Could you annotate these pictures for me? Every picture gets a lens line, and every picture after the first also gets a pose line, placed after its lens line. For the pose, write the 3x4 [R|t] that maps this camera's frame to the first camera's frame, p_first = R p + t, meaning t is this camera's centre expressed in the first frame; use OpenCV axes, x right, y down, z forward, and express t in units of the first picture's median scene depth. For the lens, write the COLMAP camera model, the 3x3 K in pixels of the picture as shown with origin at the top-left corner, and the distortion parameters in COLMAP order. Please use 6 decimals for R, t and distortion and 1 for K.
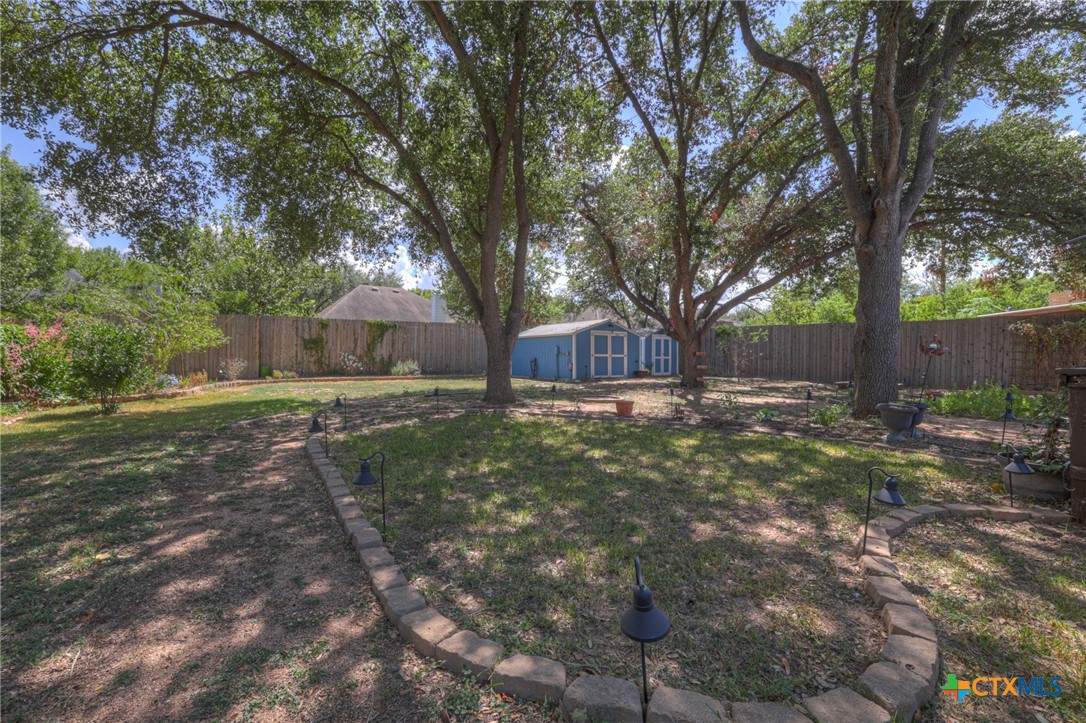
lens RADIAL K [[471.0, 0, 519.8], [0, 471.0, 359.2], [0, 0, 1]] dist [-0.020042, -0.000183]
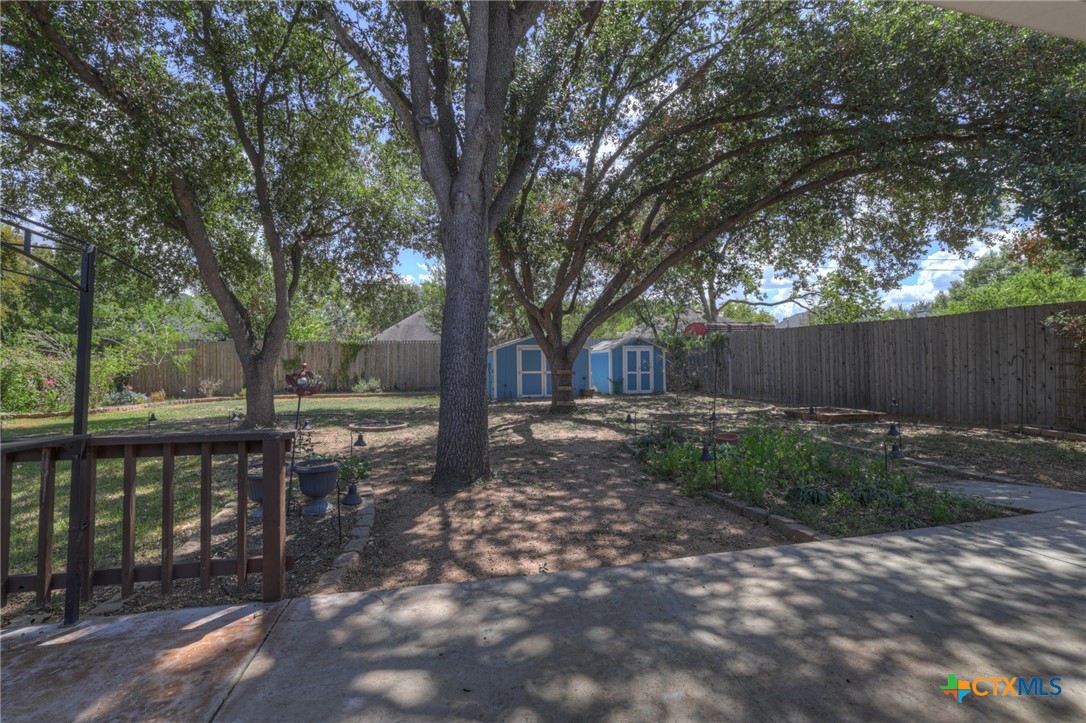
lens RADIAL K [[471.0, 0, 519.8], [0, 471.0, 359.2], [0, 0, 1]] dist [-0.020042, -0.000183]
pose [[0.966325, -0.019304, -0.256598, 0.340586], [0.011296, 0.999403, -0.032648, -0.002142], [0.257075, 0.028650, 0.965967, 0.079485]]
